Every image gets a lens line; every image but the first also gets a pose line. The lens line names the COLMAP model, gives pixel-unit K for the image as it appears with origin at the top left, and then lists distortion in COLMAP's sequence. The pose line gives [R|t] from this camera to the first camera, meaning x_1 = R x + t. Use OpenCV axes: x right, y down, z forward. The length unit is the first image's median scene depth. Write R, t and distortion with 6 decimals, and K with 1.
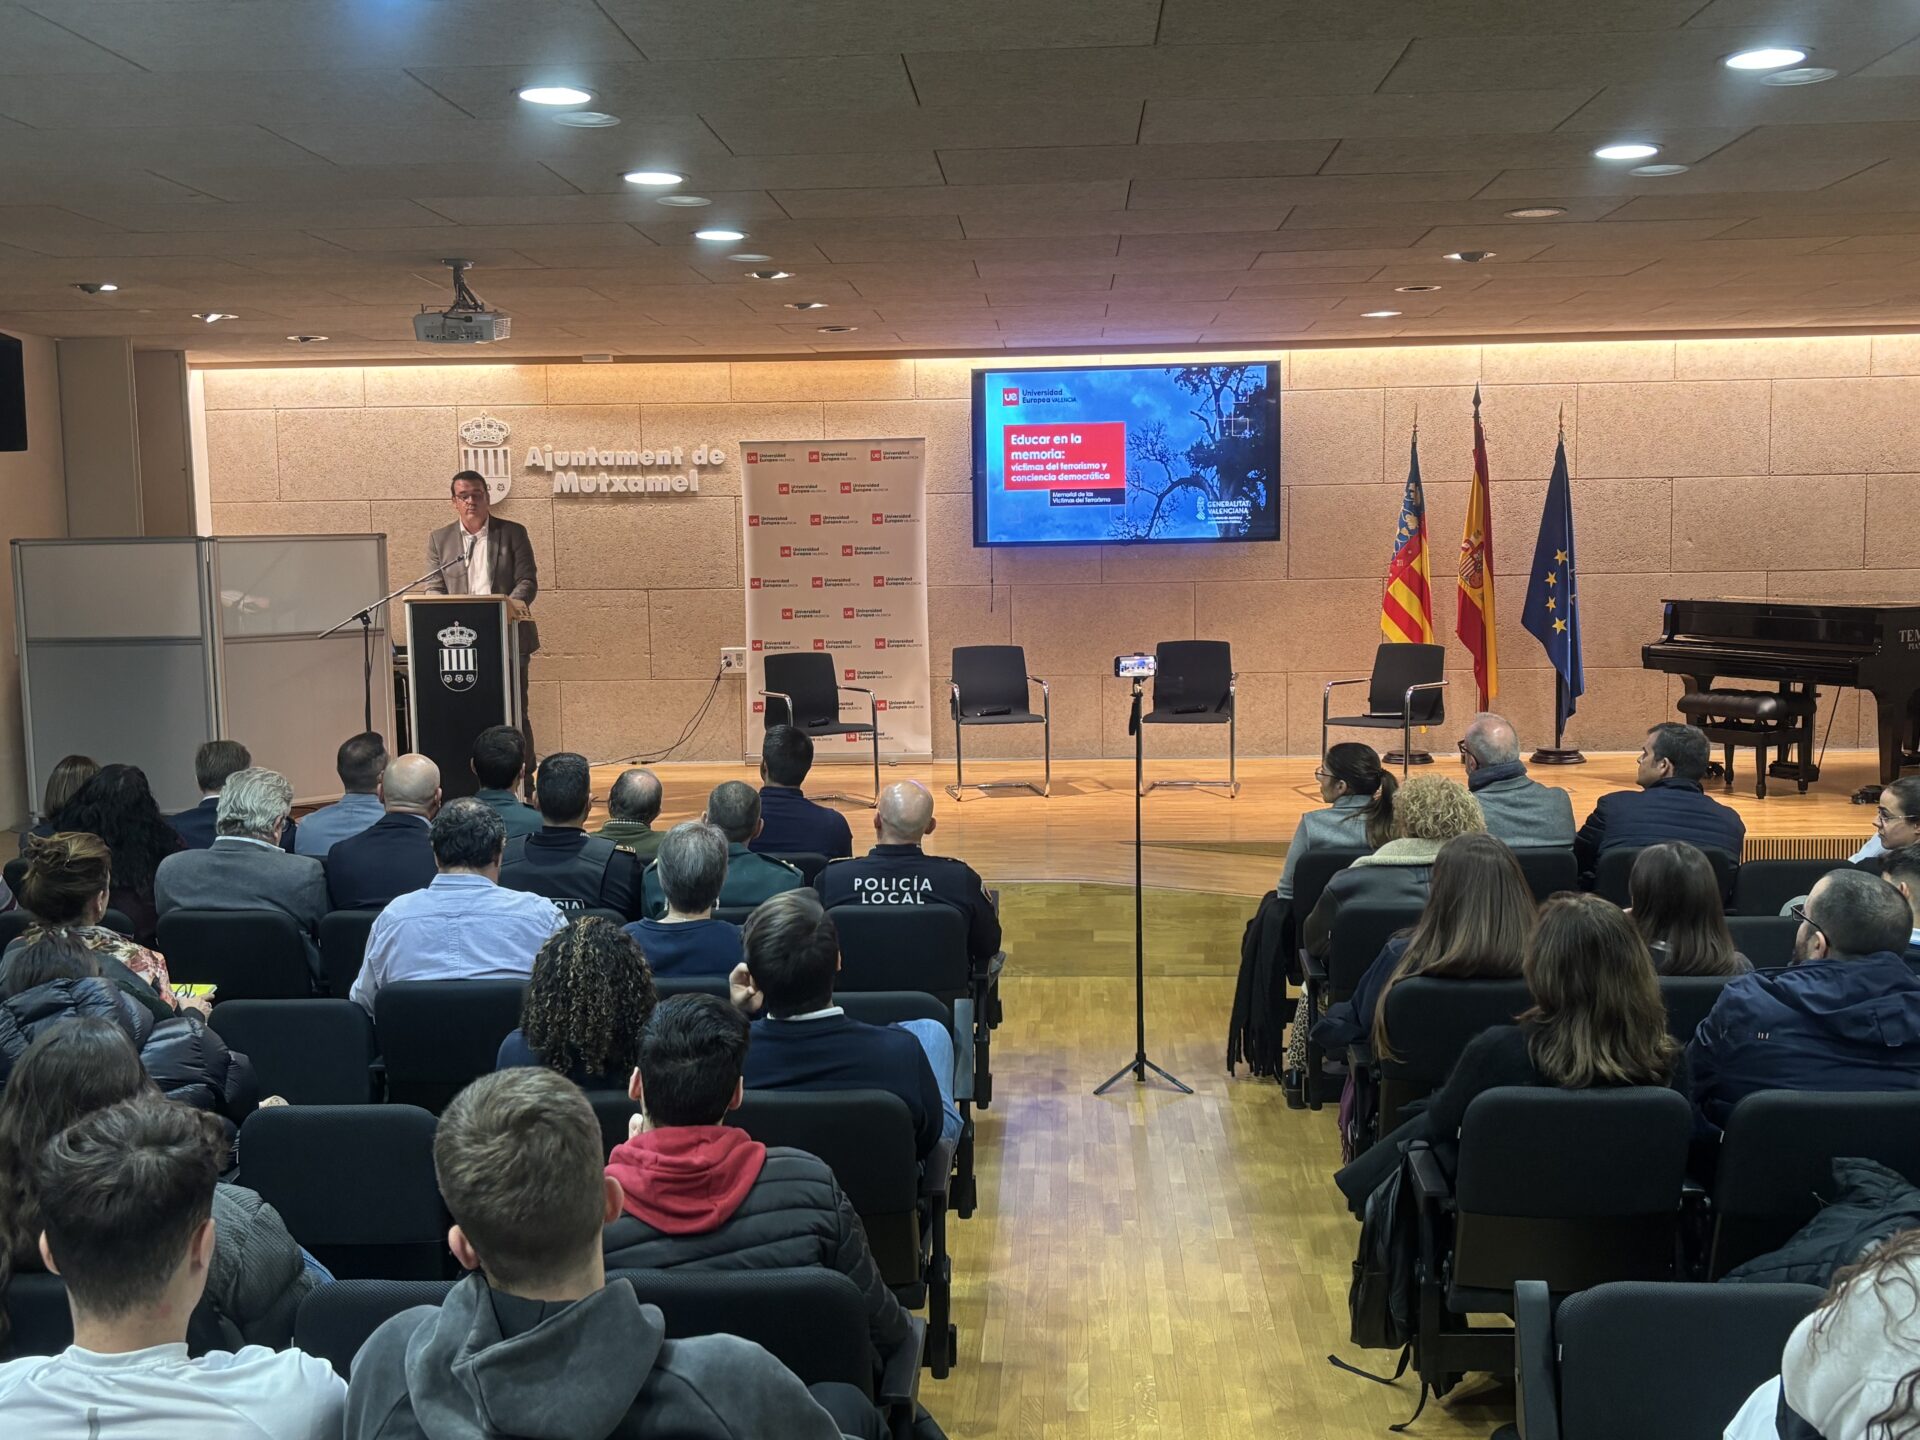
lens RADIAL K [[1956.8, 0, 952.4], [0, 1956.8, 705.6], [0, 0, 1]] dist [0.195194, 0.000000]
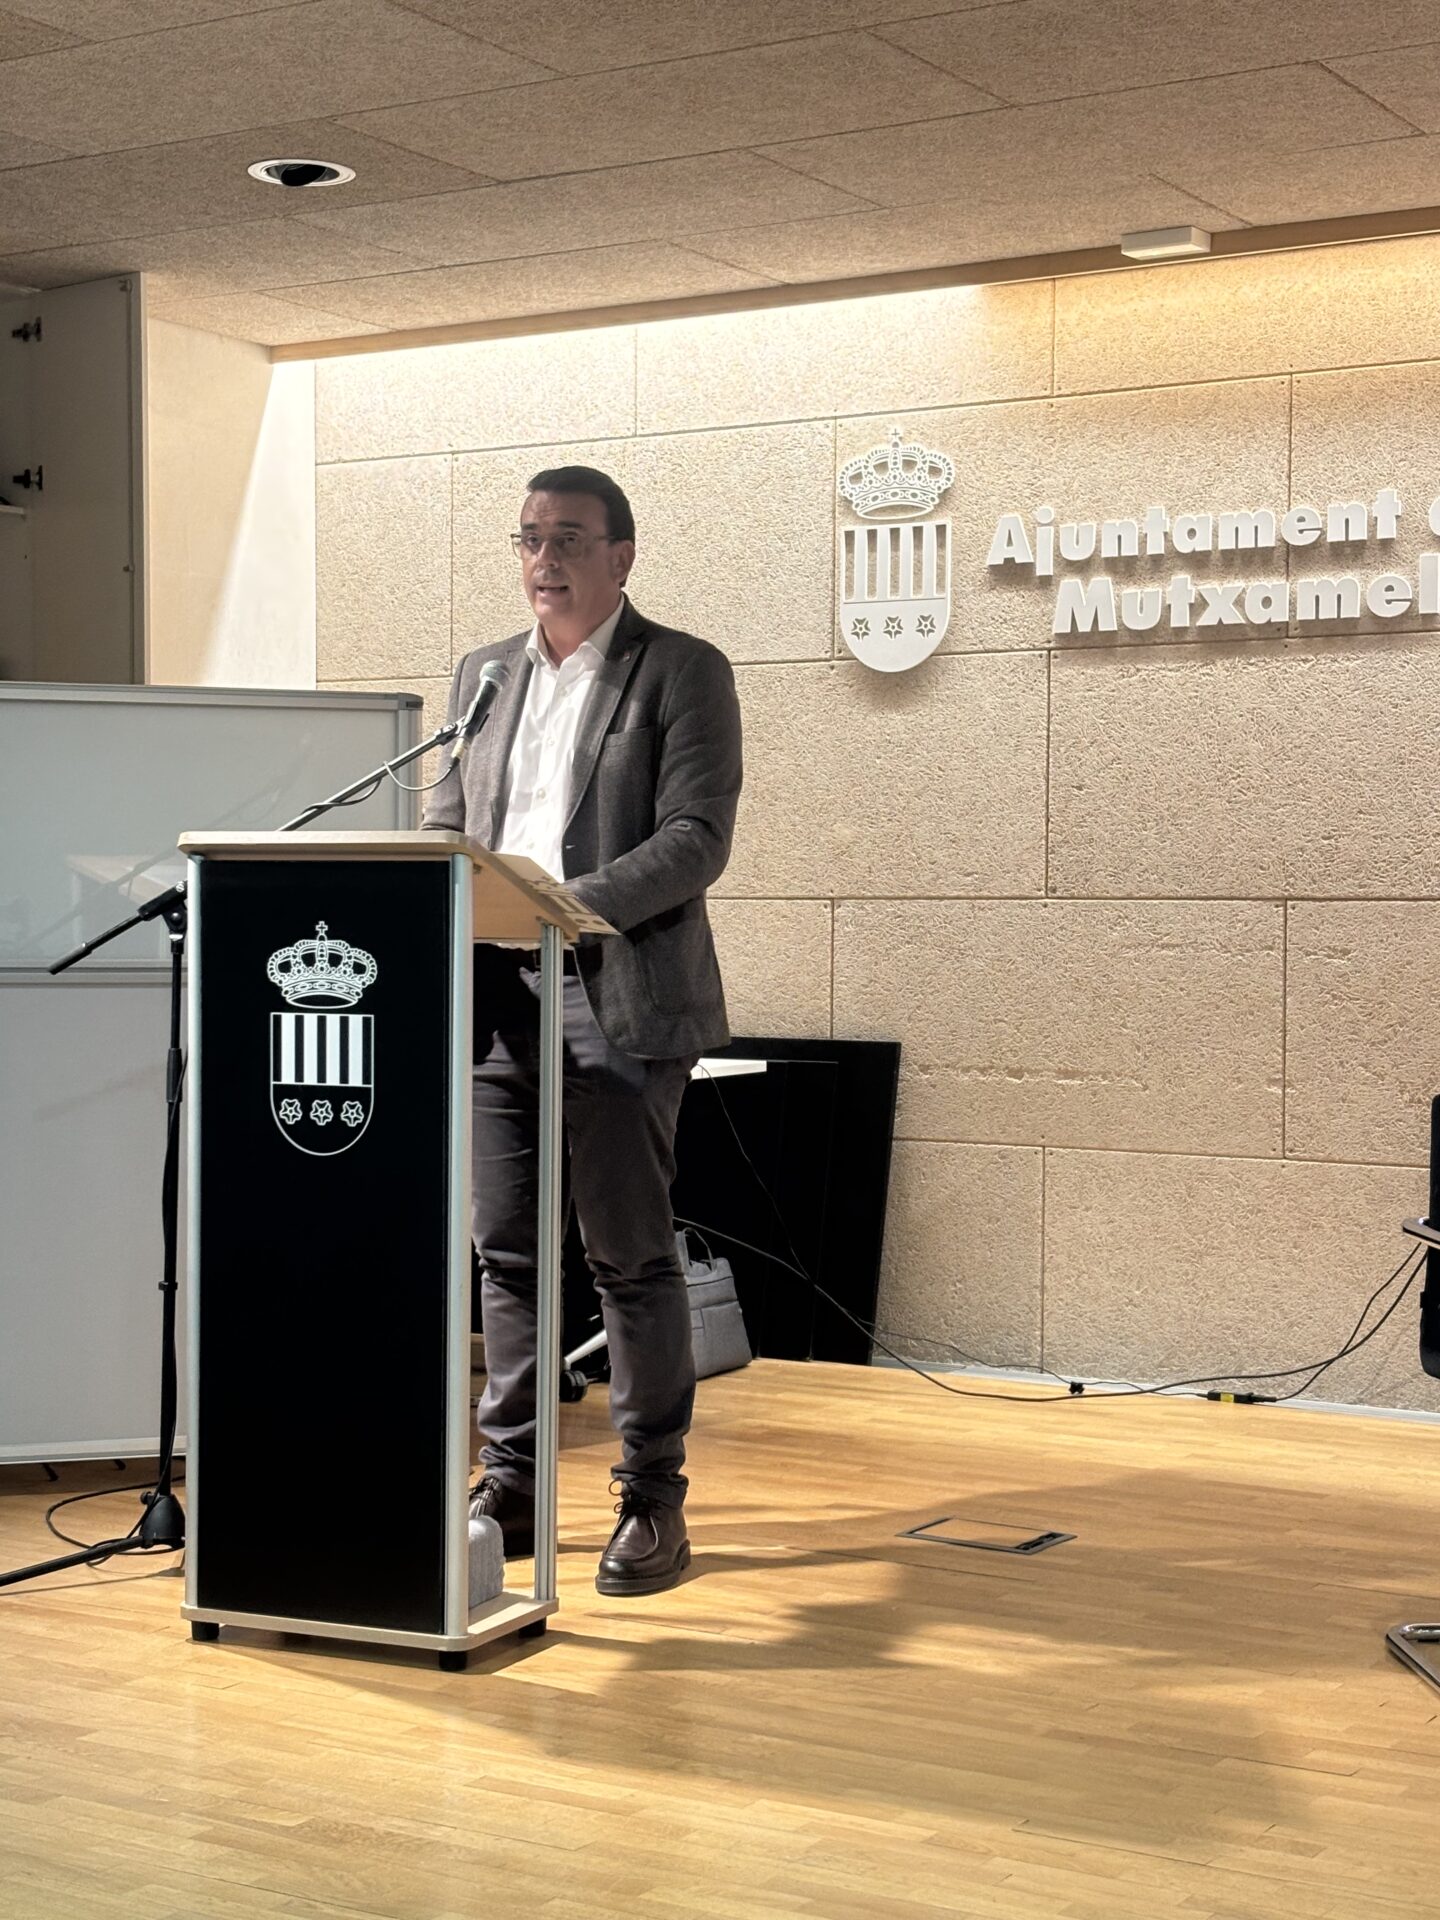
lens RADIAL K [[3085.3, 0, 725.5], [0, 3085.3, 958.2], [0, 0, 1]] dist [0.144944, 0.000000]
pose [[0.881072, 0.028944, -0.472096, 0.018517], [-0.063676, 0.996298, -0.057758, -0.010883], [0.468677, 0.080950, 0.879653, 0.484540]]
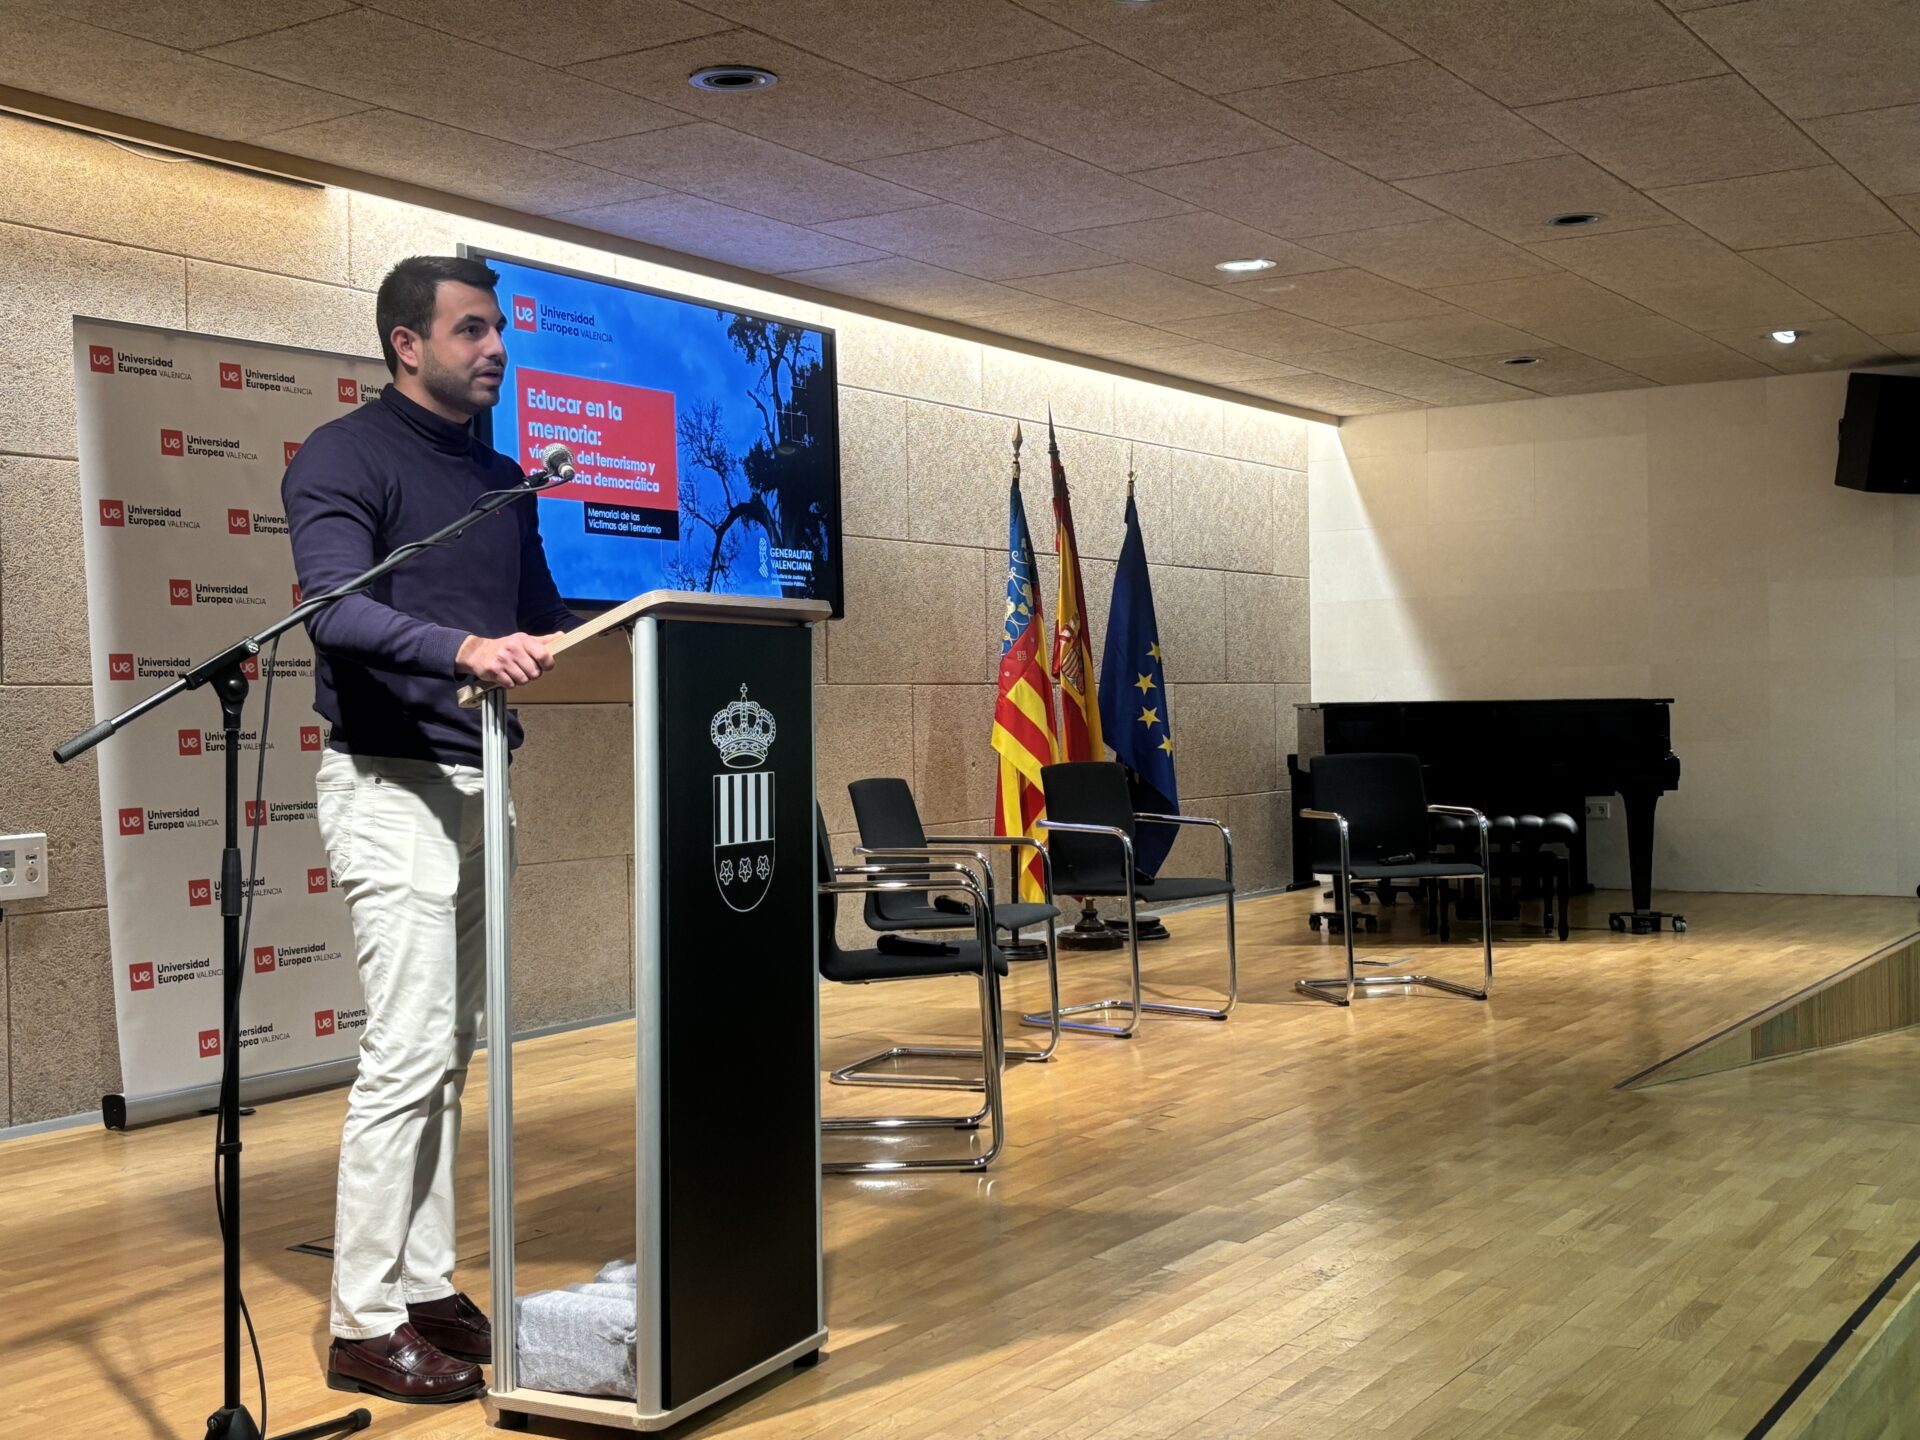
lens RADIAL K [[2229.8, 0, 964.6], [0, 2229.8, 722.8], [0, 0, 1]] dist [0.055542, 0.000000]
pose [[0.493702, 0.003275, 0.869625, -0.417400], [0.084918, 0.995032, -0.051957, -0.012182], [-0.865475, 0.099498, 0.490971, 0.627850]]
